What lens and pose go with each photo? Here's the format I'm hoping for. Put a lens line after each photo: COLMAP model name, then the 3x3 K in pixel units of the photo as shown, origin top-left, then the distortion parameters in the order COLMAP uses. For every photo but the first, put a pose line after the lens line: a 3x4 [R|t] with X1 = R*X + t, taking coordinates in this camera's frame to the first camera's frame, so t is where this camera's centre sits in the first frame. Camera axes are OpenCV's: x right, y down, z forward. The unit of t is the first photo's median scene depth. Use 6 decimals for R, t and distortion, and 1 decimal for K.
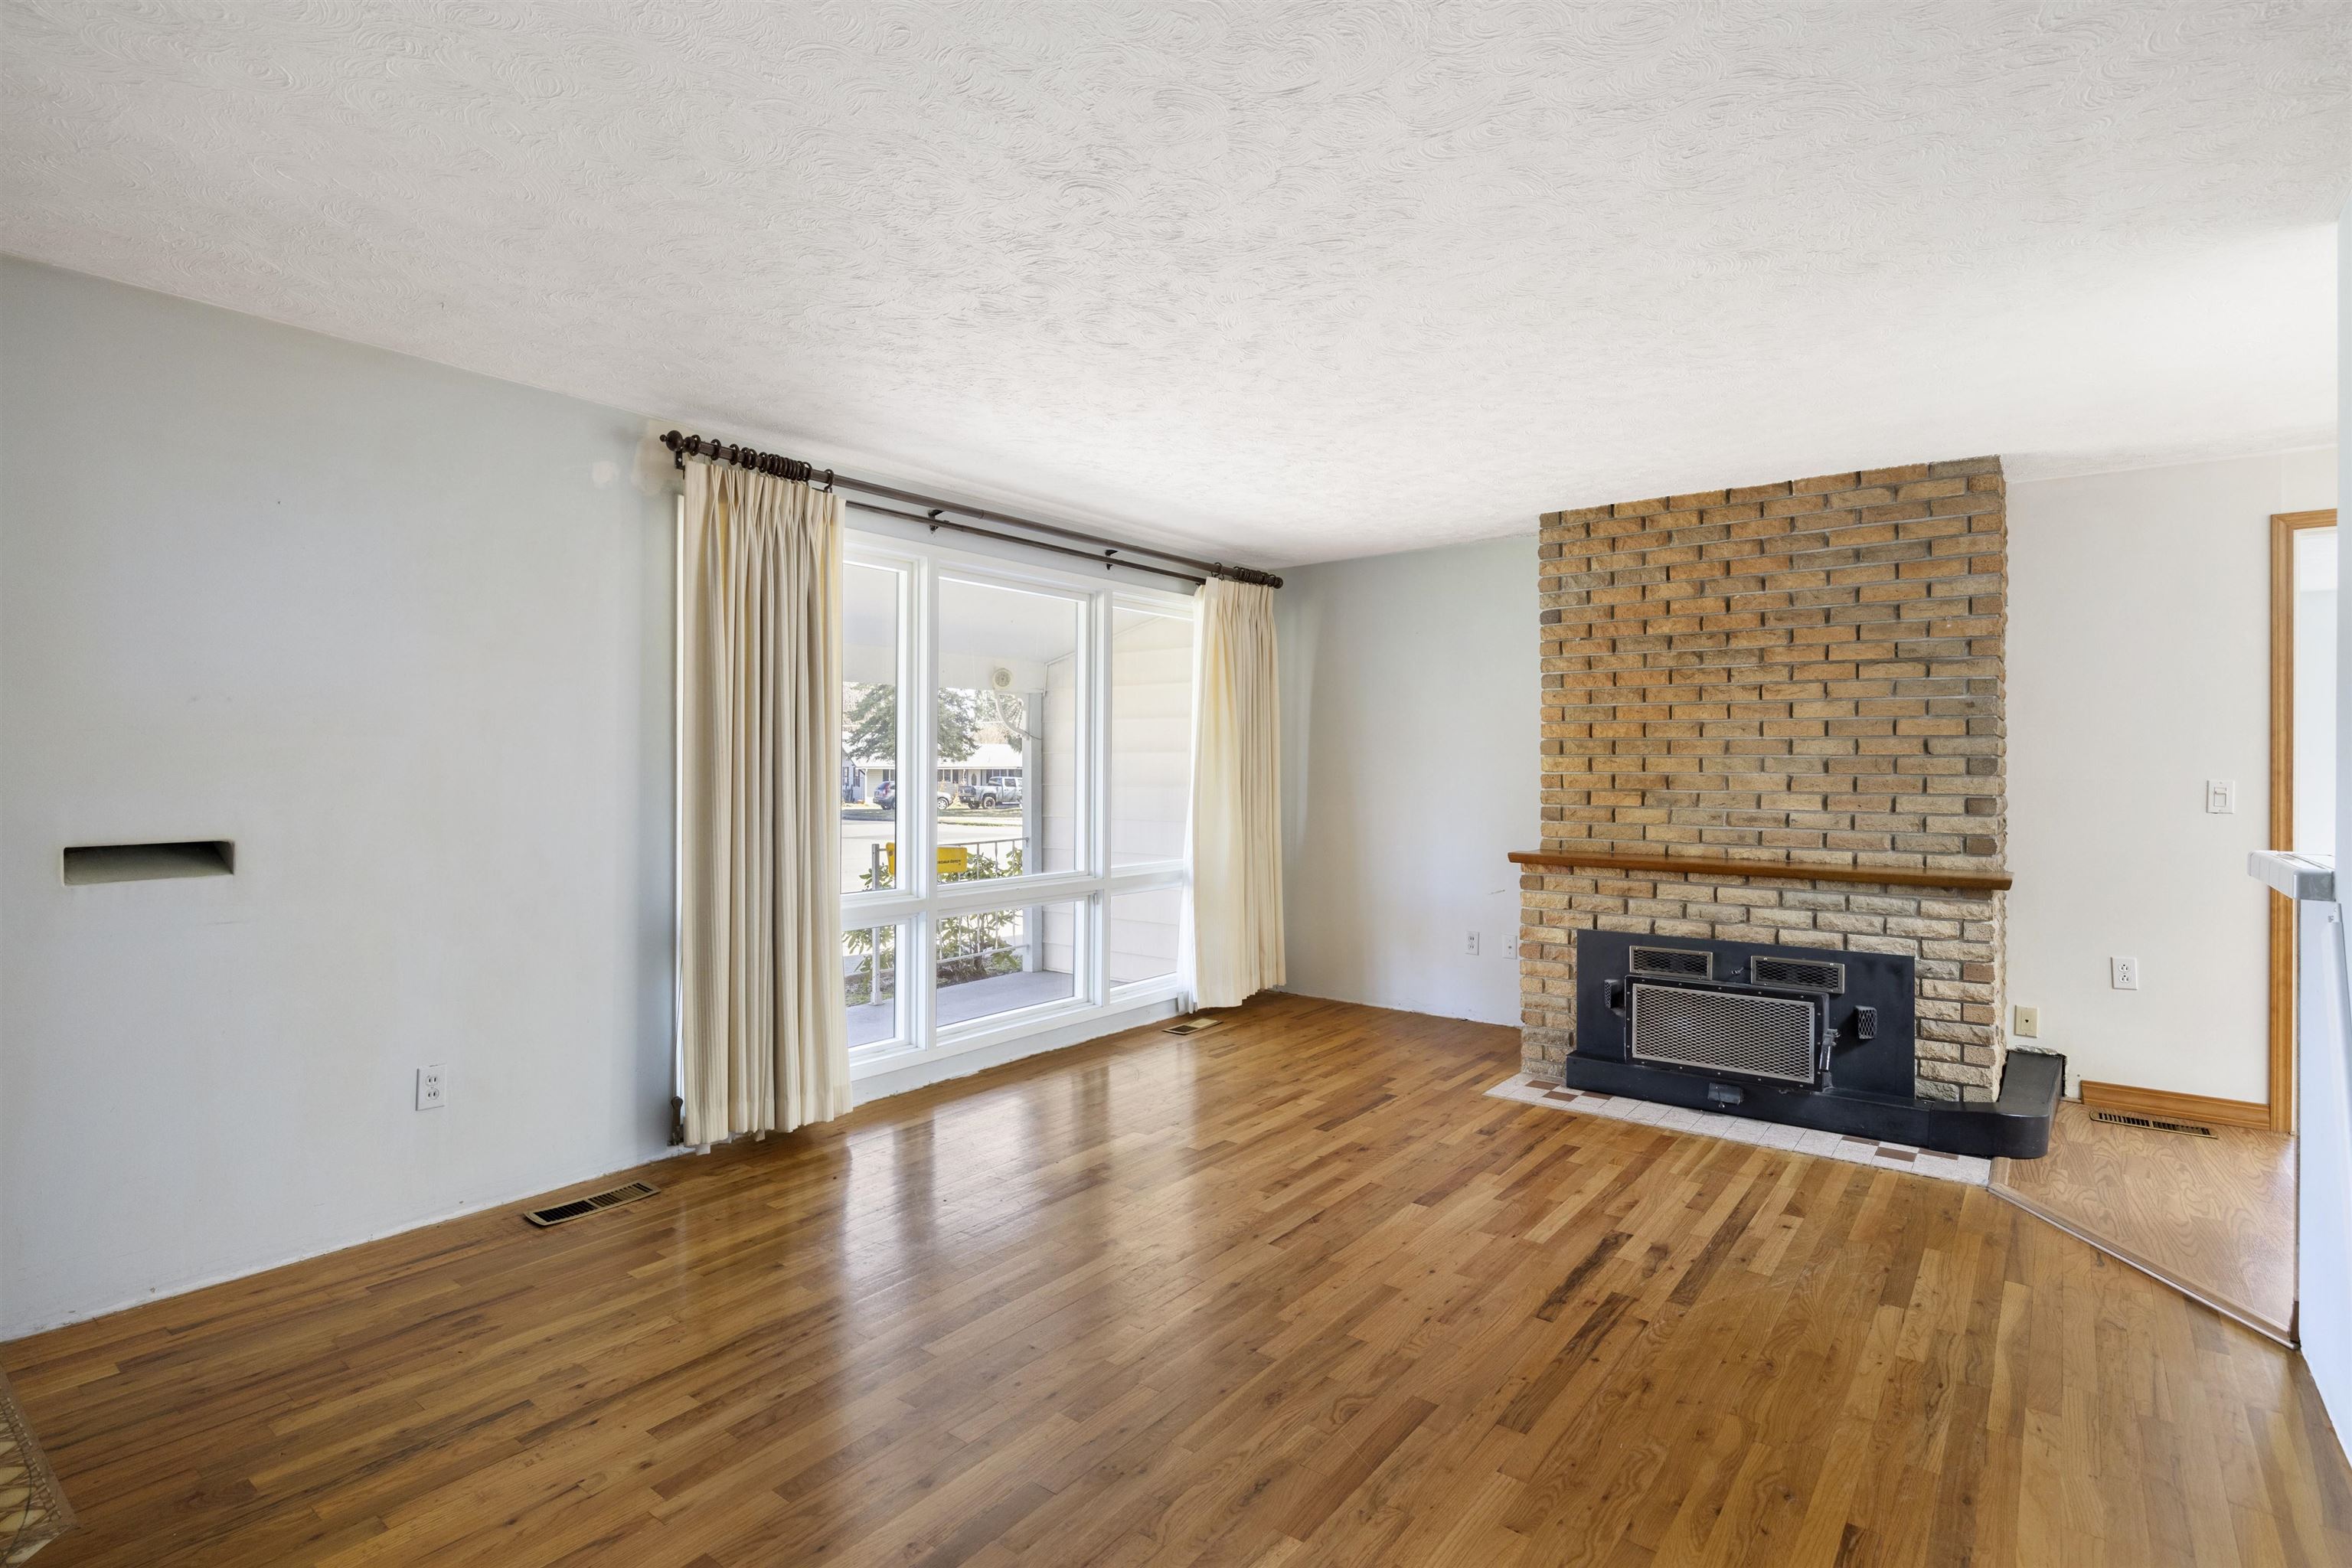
lens RADIAL K [[1146.9, 0, 1178.5], [0, 1146.9, 770.2], [0, 0, 1]] dist [-0.013408, -0.000558]
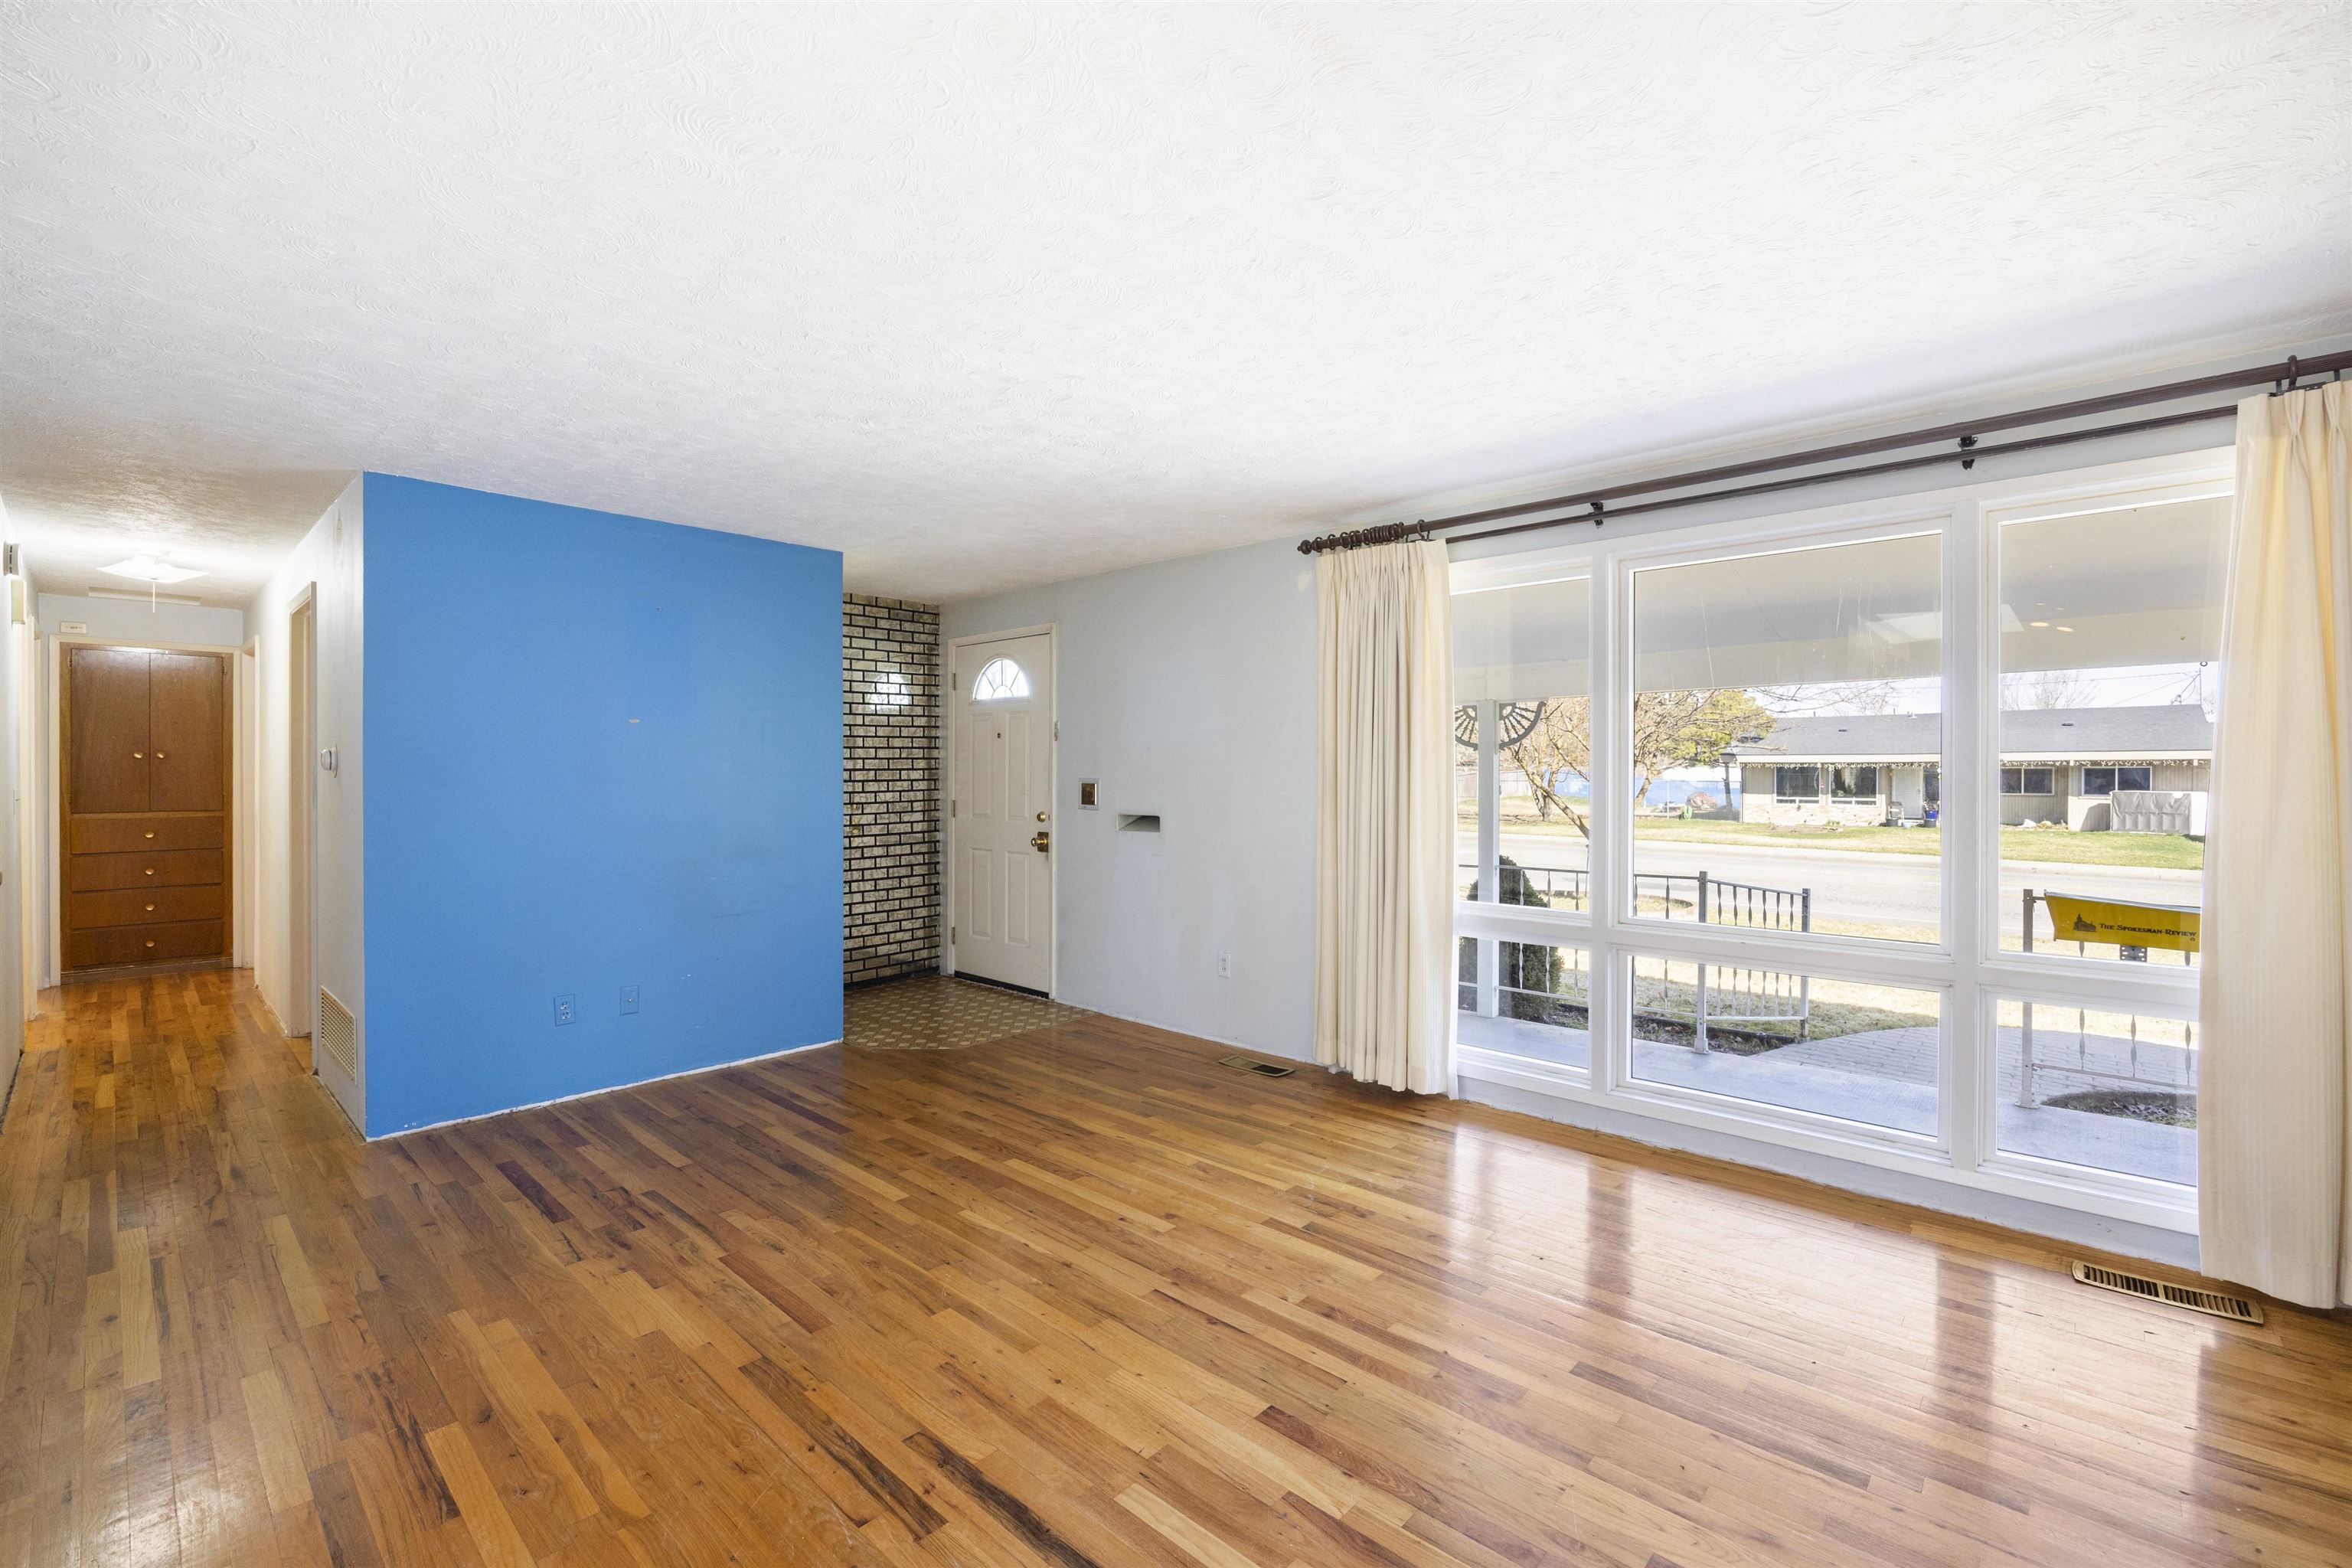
lens RADIAL K [[1007.2, 0, 1188.2], [0, 1007.2, 784.4], [0, 0, 1]] dist [-0.016349, 0.000453]
pose [[-0.086877, 0.009822, -0.996171, 0.994614], [-0.004821, 0.999936, 0.010280, -0.015059], [0.996207, 0.005696, -0.086824, 1.210185]]
